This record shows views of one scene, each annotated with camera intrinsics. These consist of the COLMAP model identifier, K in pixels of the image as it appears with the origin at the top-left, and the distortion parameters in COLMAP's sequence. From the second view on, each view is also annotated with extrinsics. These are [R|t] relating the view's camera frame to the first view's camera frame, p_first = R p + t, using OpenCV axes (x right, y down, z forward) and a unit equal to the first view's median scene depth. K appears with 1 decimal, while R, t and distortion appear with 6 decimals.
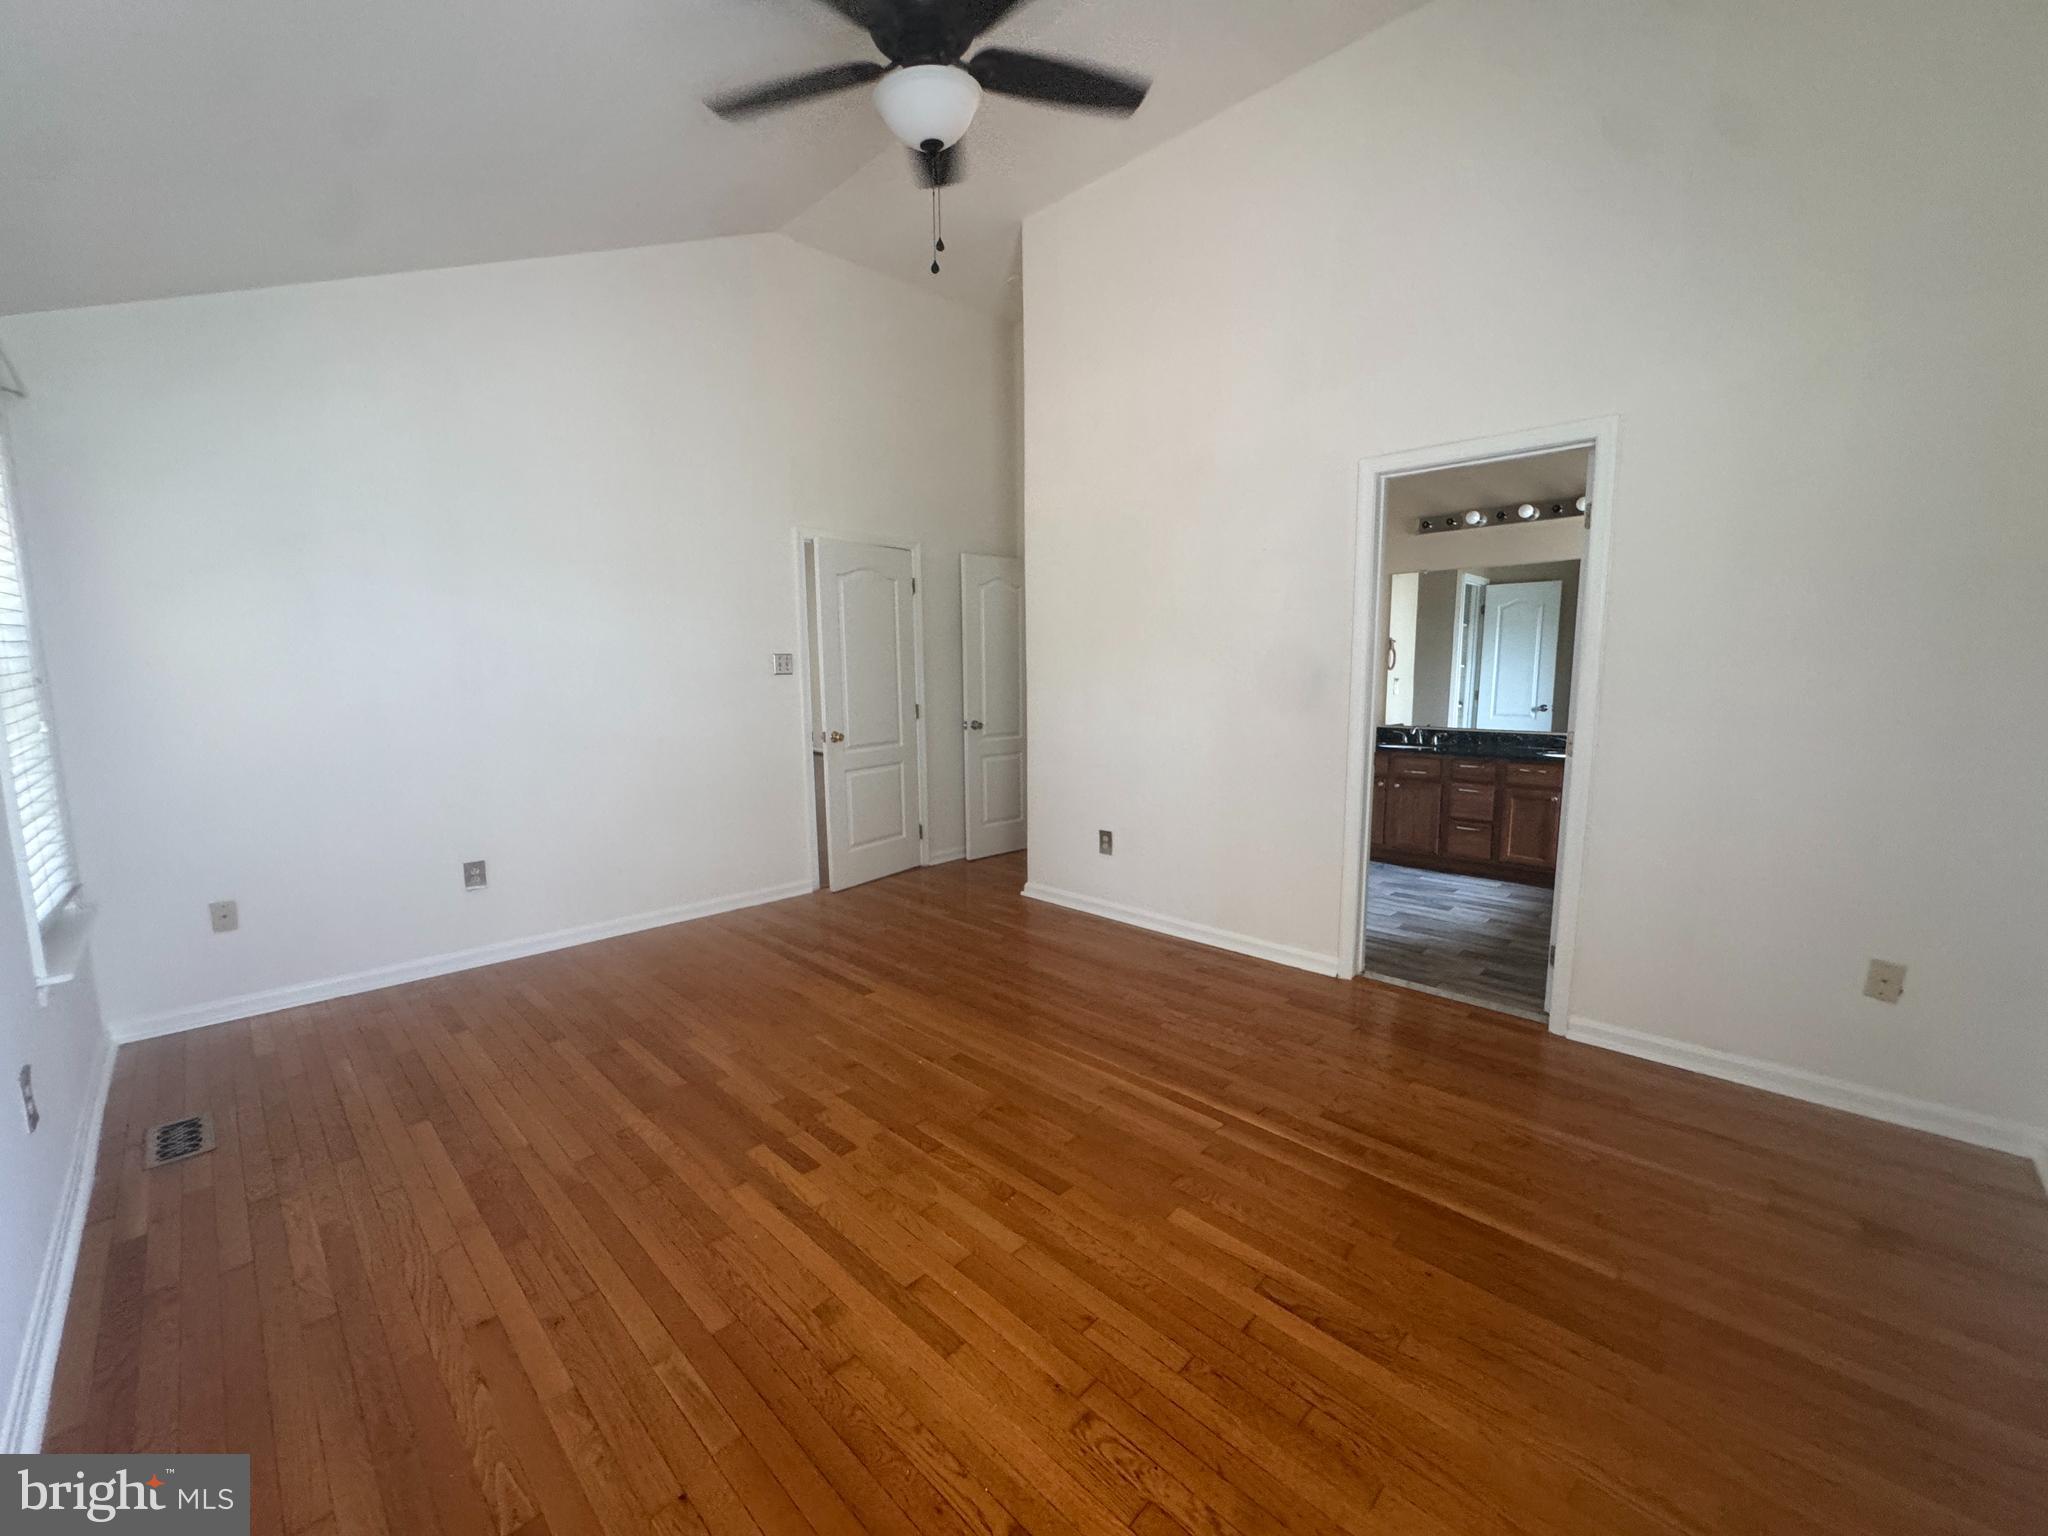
lens RADIAL K [[823.5, 0, 1024.0], [0, 823.5, 768.0], [0, 0, 1]] dist [0.000441, -0.001063]
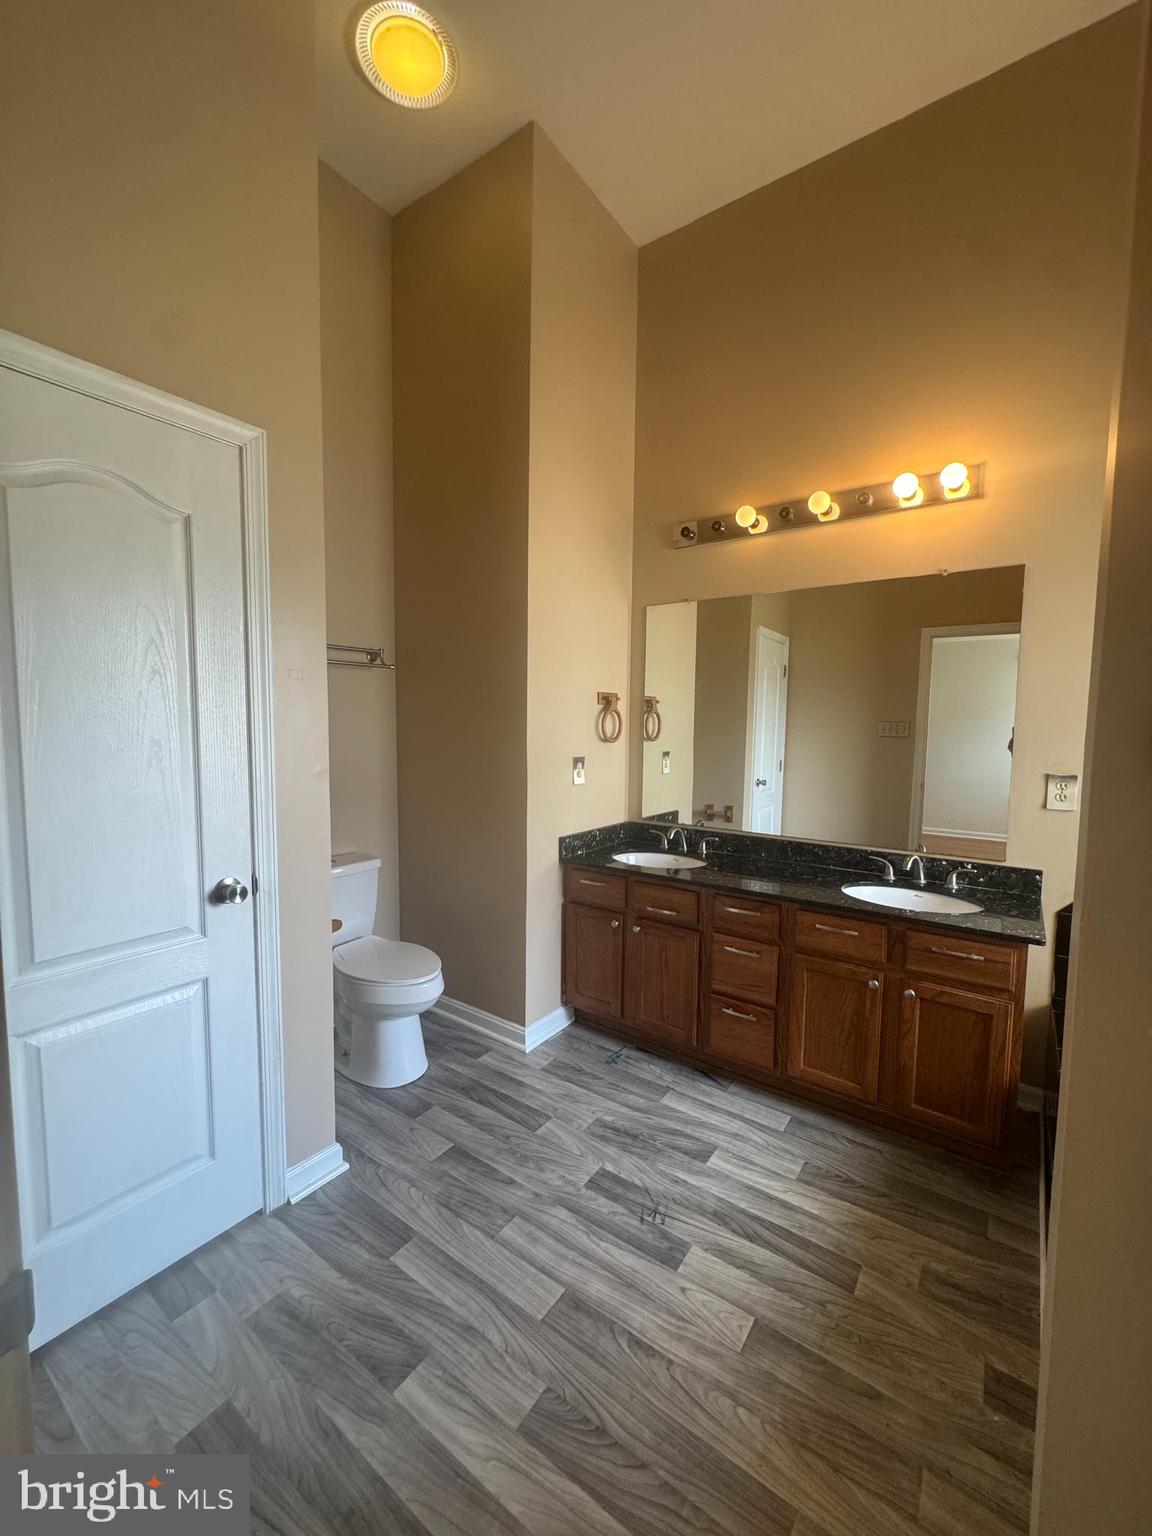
lens RADIAL K [[617.6, 0, 576.0], [0, 617.6, 768.0], [0, 0, 1]] dist [0.000441, -0.001063]
pose [[0.988256, 0.007221, 0.152637, 0.363498], [0.000068, 0.998862, -0.047699, -0.084685], [-0.152808, 0.047150, 0.987131, 0.584469]]
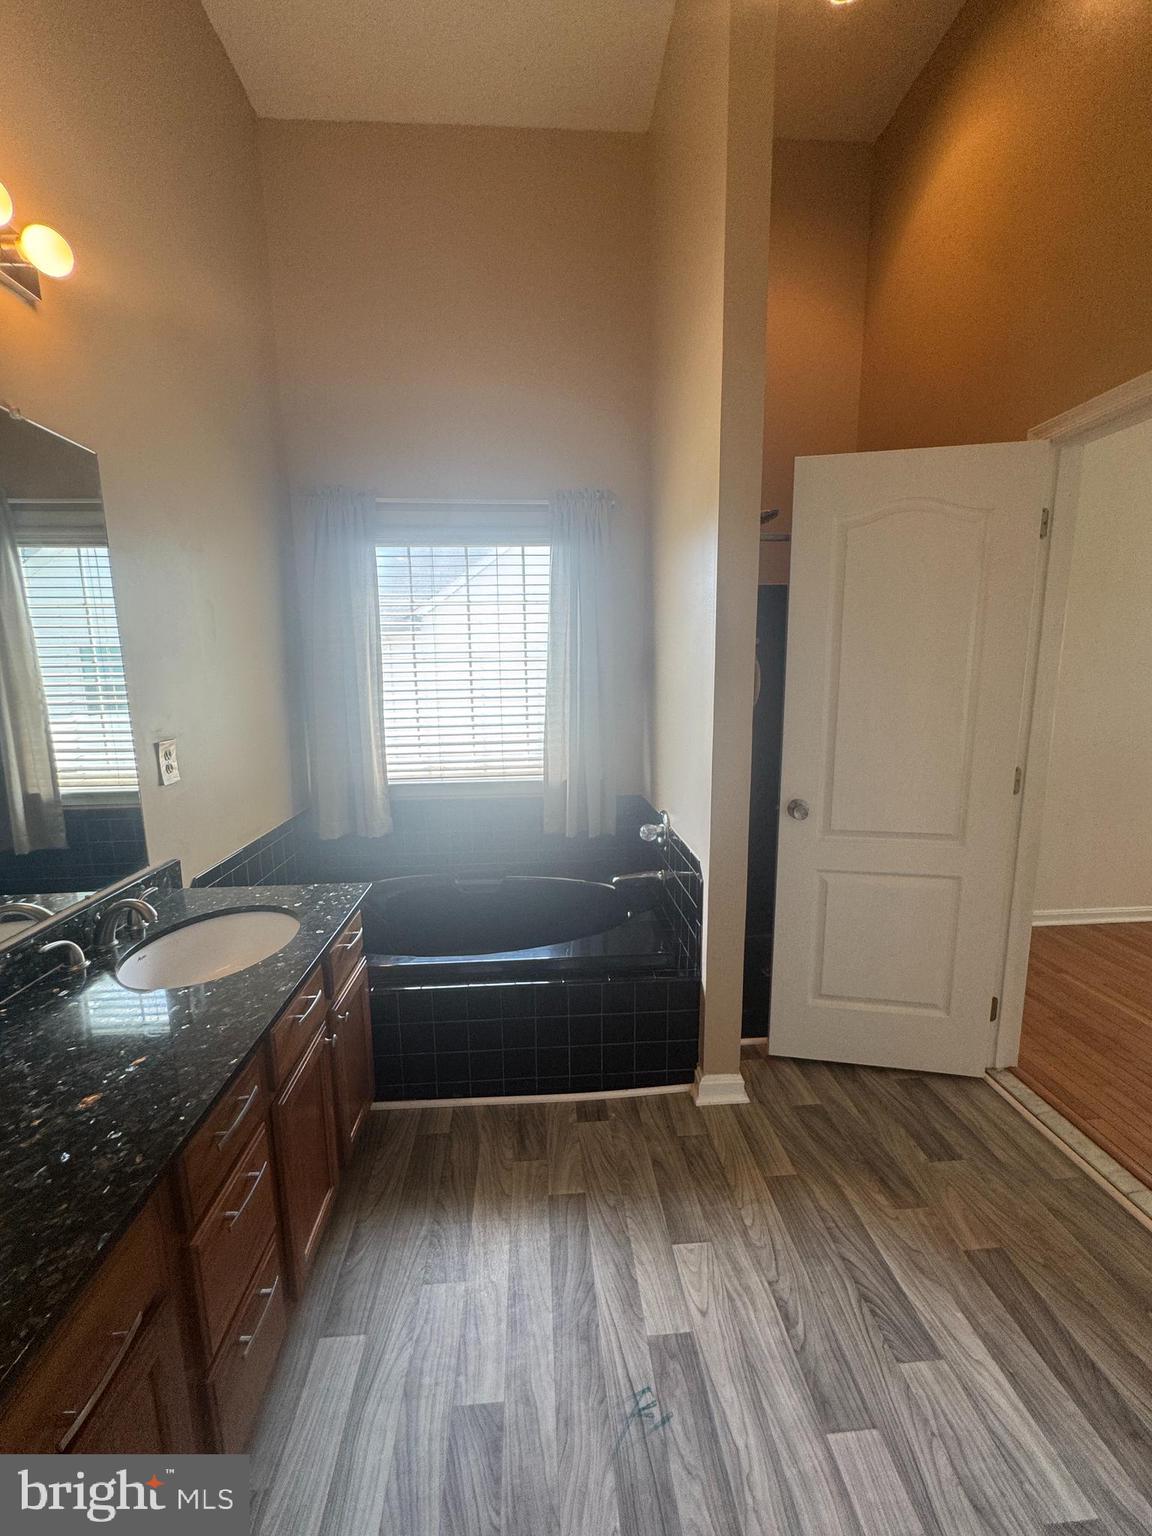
lens RADIAL K [[617.6, 0, 576.0], [0, 617.6, 768.0], [0, 0, 1]] dist [0.000441, -0.001063]
pose [[-0.748821, -0.087861, 0.656923, 0.347136], [0.102159, 0.964028, 0.245384, -0.150217], [-0.654852, 0.250859, -0.712909, 1.059952]]
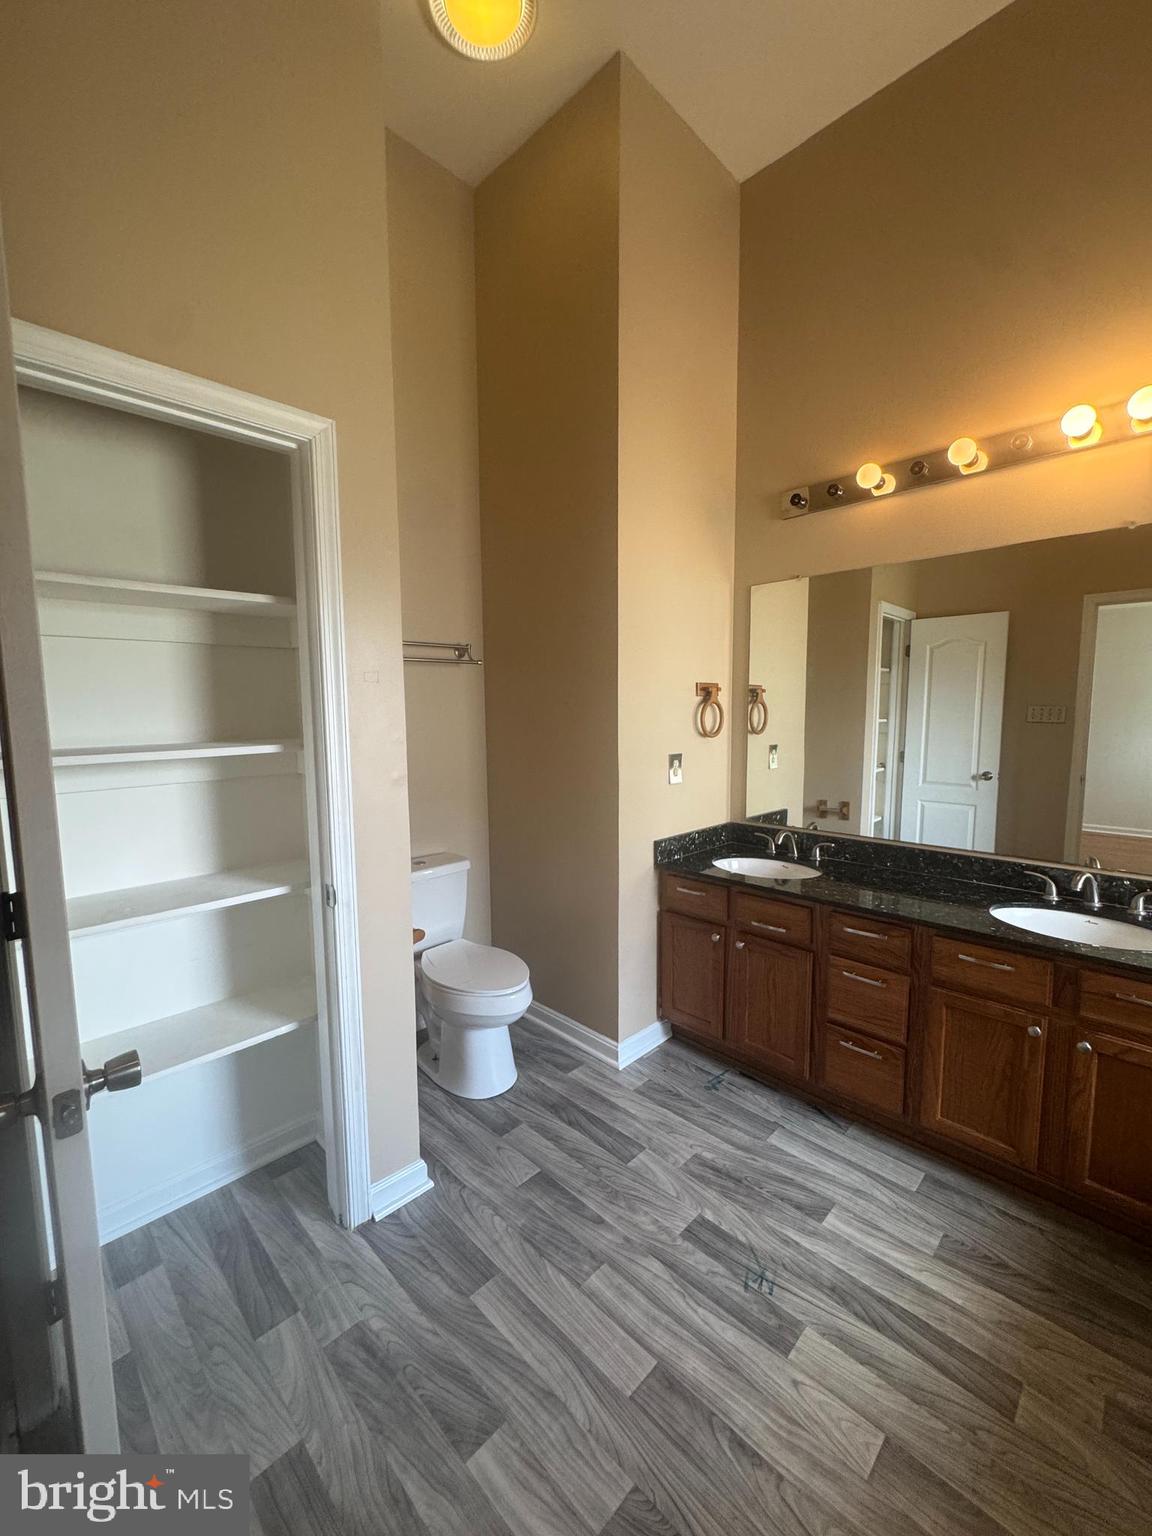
lens RADIAL K [[619.2, 0, 576.0], [0, 619.2, 768.0], [0, 0, 1]] dist [-0.000863, -0.000169]
pose [[0.999958, -0.000045, -0.009185, 0.373300], [-0.000197, 0.999654, -0.026320, -0.096259], [0.009183, 0.026320, 0.999611, 0.618882]]
